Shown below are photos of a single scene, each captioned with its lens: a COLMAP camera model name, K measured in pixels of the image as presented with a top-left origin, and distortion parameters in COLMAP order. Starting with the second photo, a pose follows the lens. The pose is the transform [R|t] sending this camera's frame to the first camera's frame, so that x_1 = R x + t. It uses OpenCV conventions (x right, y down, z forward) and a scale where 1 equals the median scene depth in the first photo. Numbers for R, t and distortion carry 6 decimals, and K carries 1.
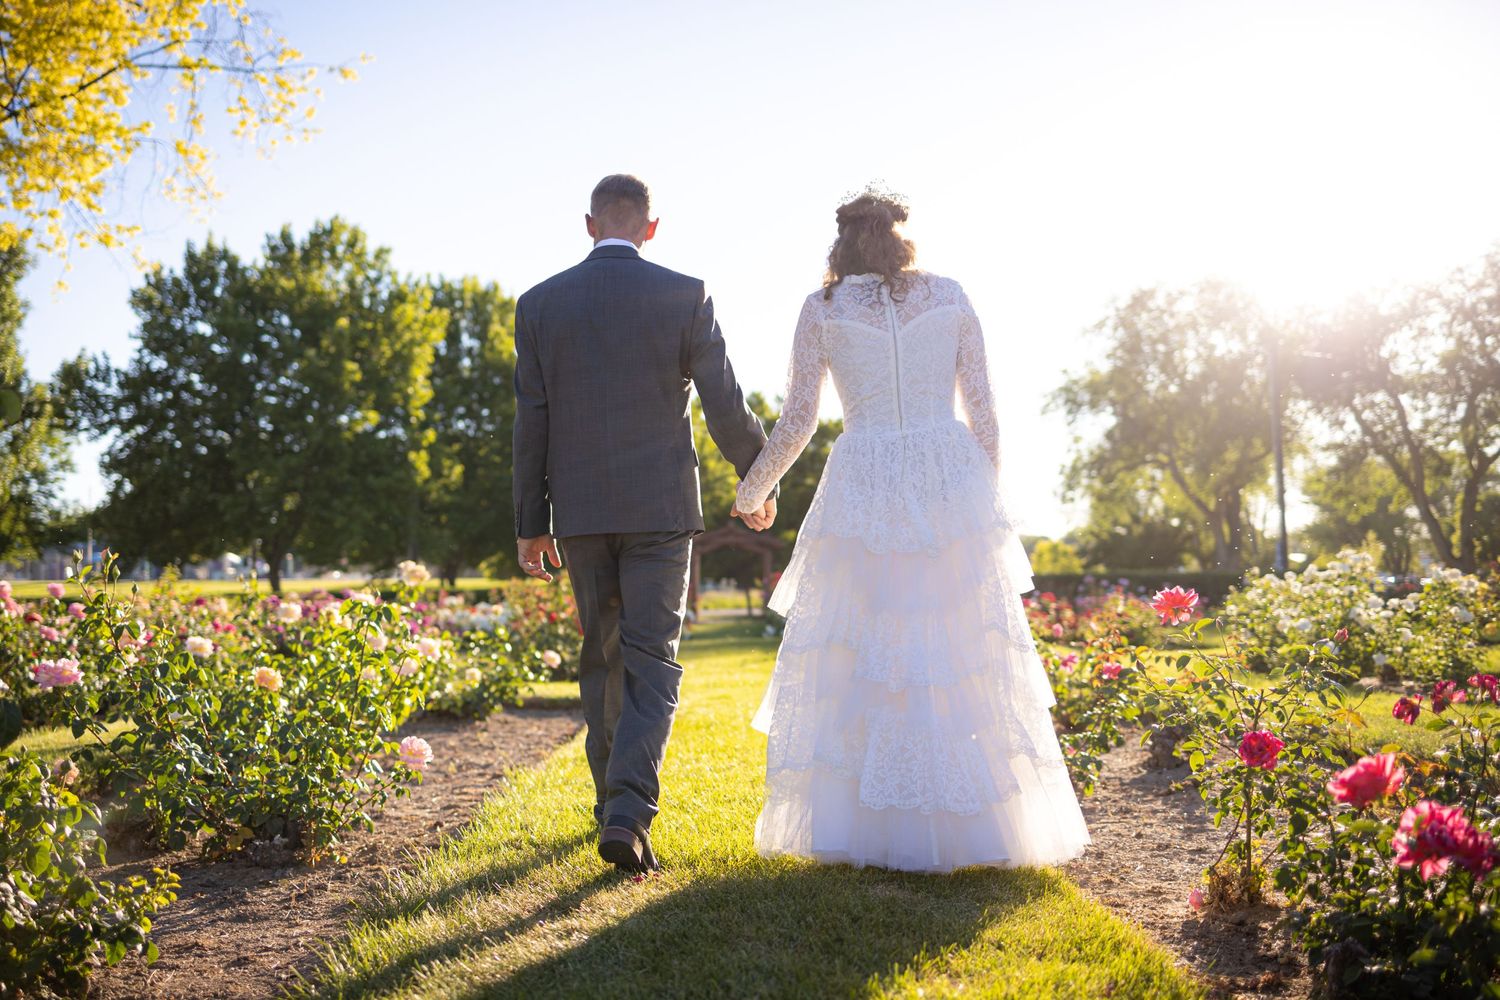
lens RADIAL K [[1519.1, 0, 750.0], [0, 1519.1, 500.0], [0, 0, 1]] dist [0.003467, -0.022698]
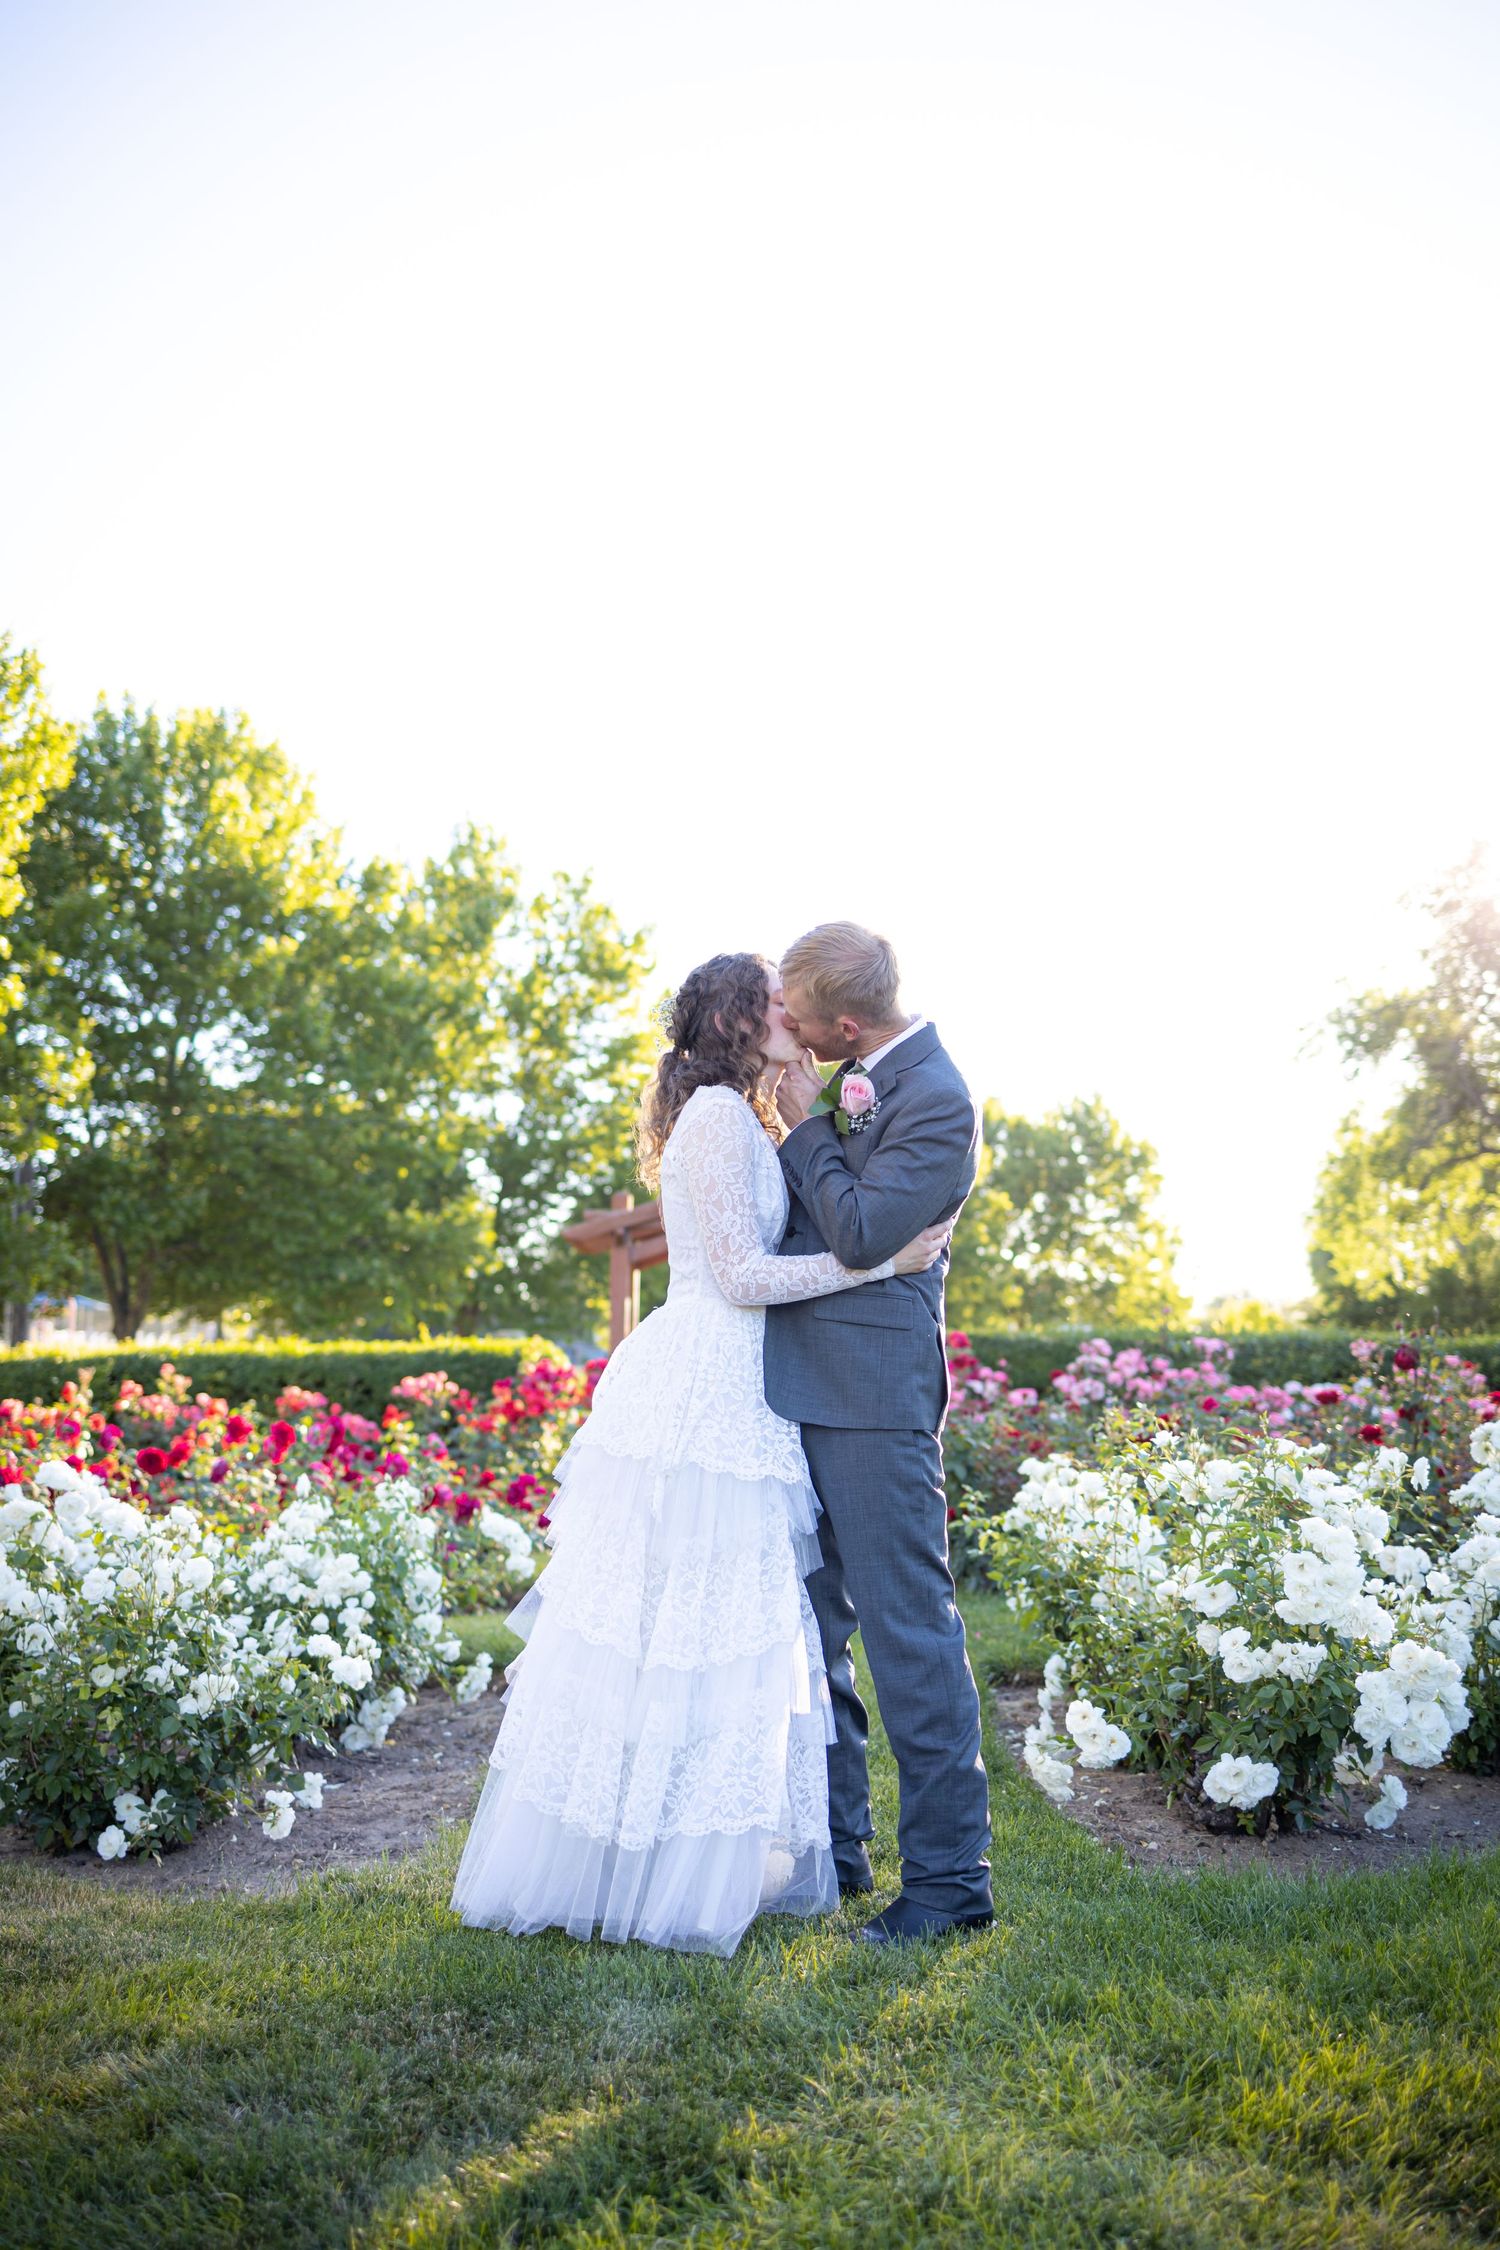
lens RADIAL K [[2262.0, 0, 751.6], [0, 2262.0, 1103.0], [0, 0, 1]] dist [0.000209, -0.010859]
pose [[0.999839, 0.017784, -0.002424, -0.002790], [-0.017896, 0.998125, -0.058530, 0.010275], [0.001378, 0.058564, 0.998283, 0.184238]]
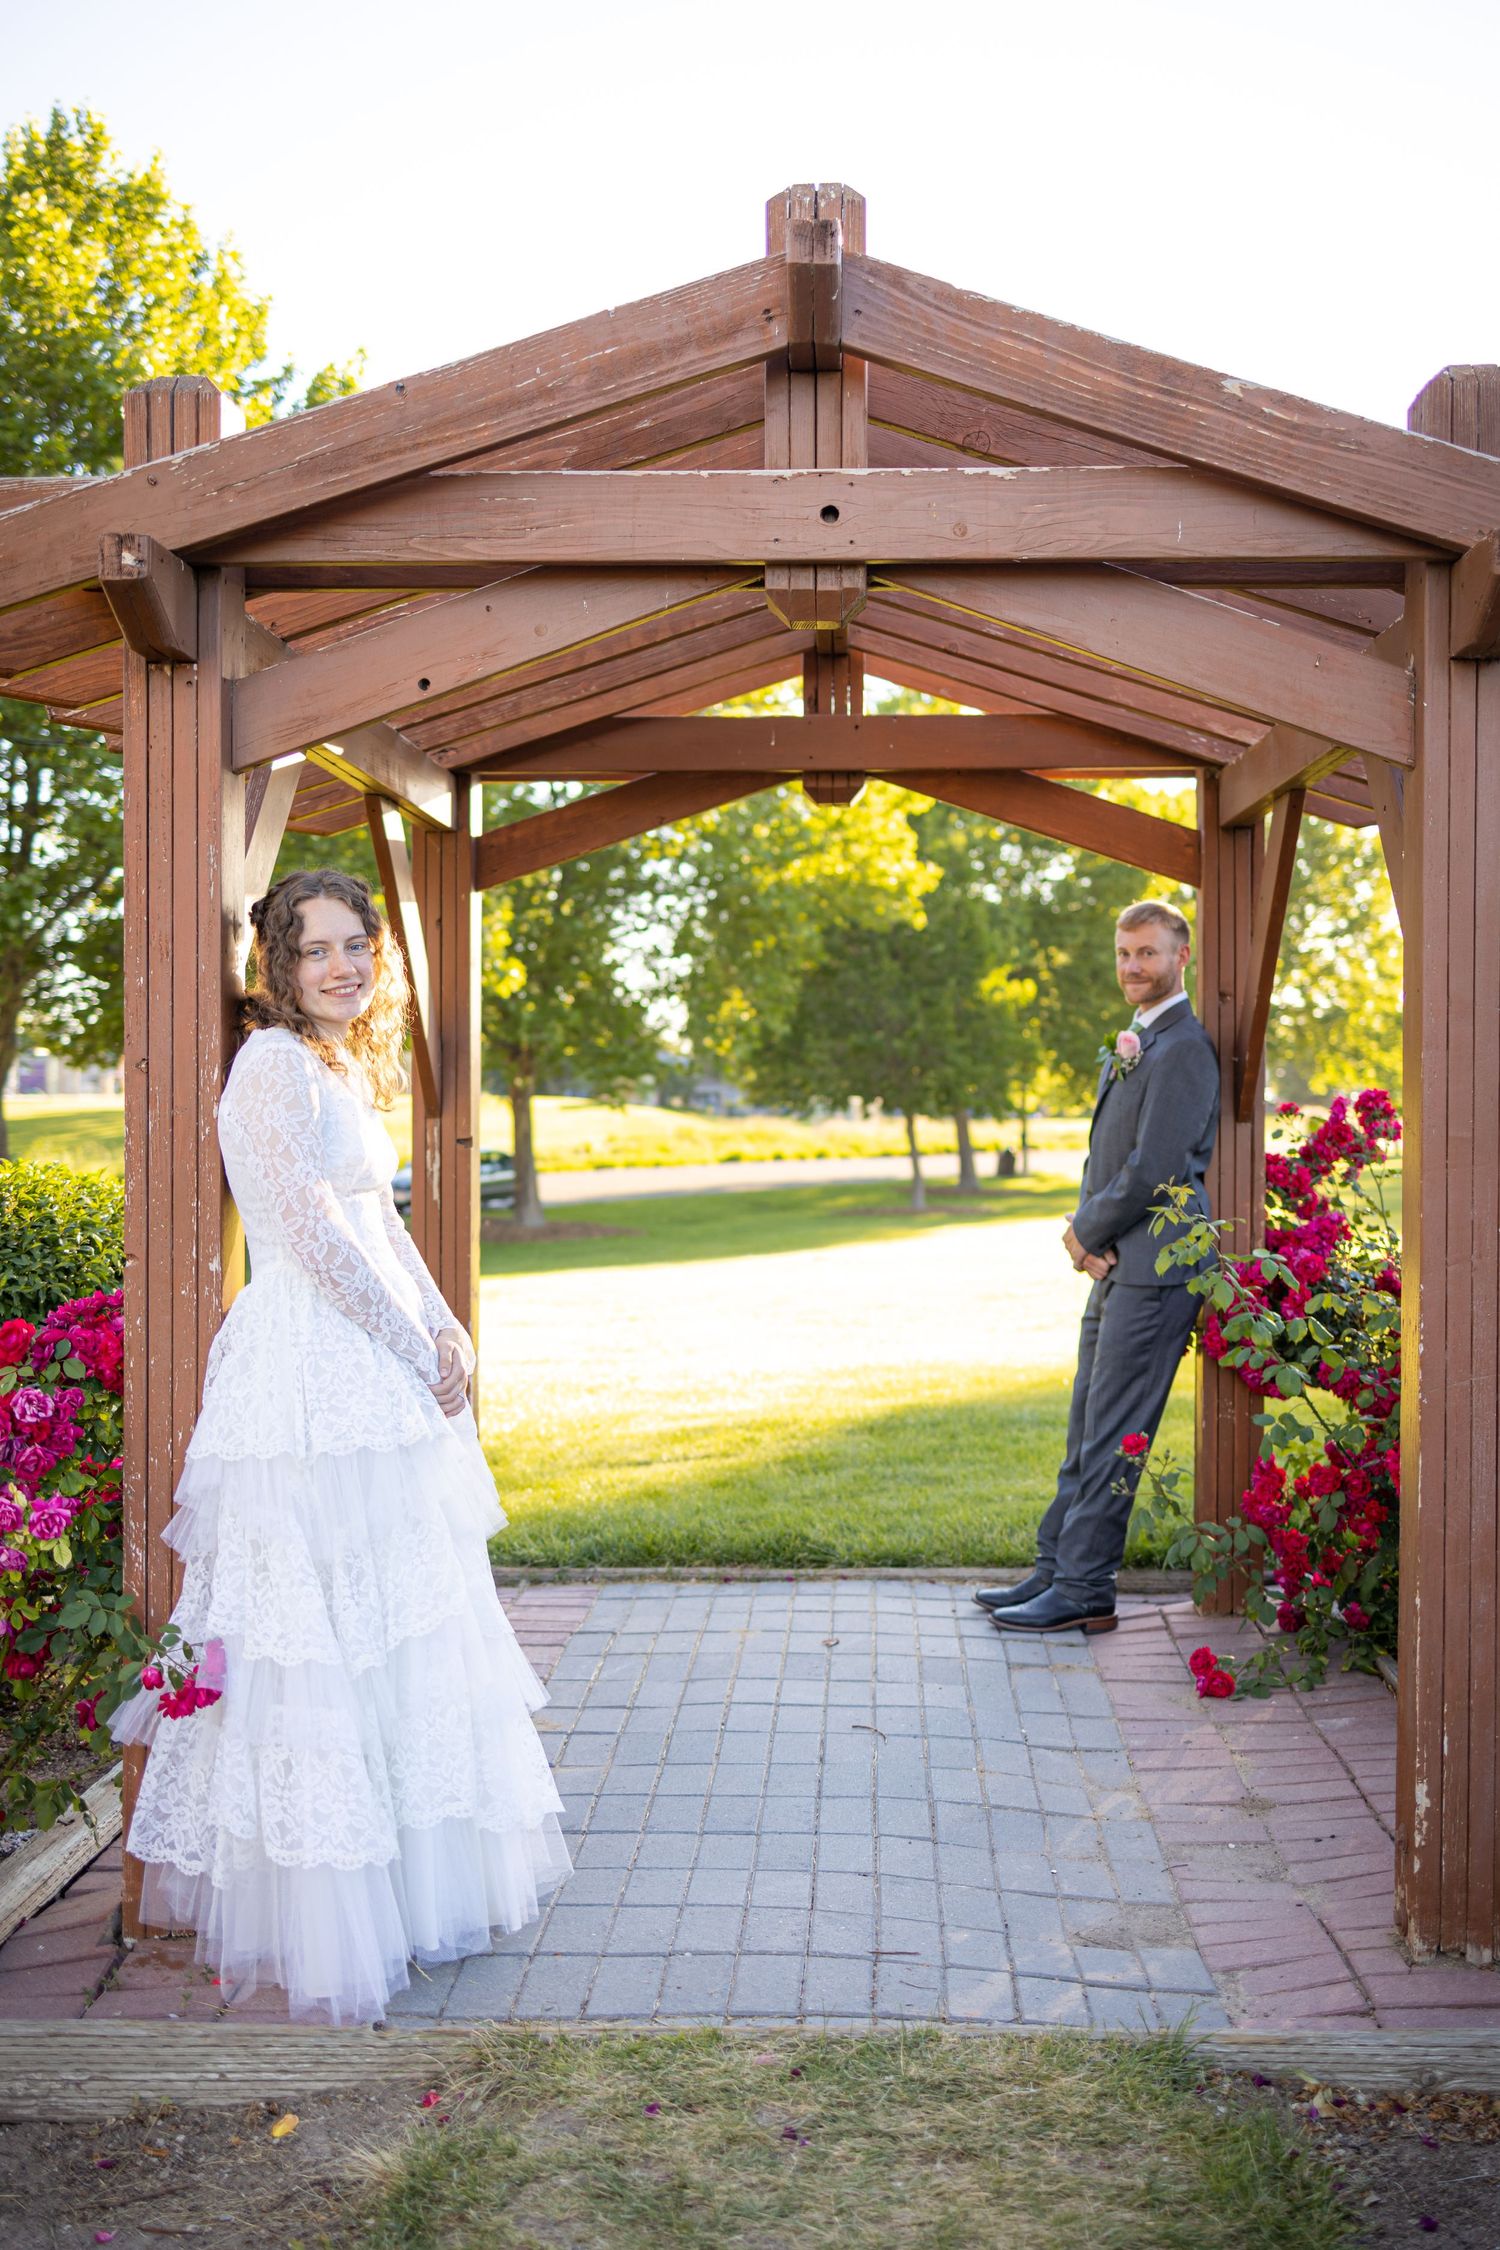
lens RADIAL K [[2246.0, 0, 754.0], [0, 2246.0, 1105.7], [0, 0, 1]] dist [0.005846, -0.015179]
pose [[0.997717, 0.003441, -0.067449, -0.004280], [0.000482, 0.998313, 0.058067, 0.016624], [0.067535, -0.057967, 0.996032, 0.378656]]
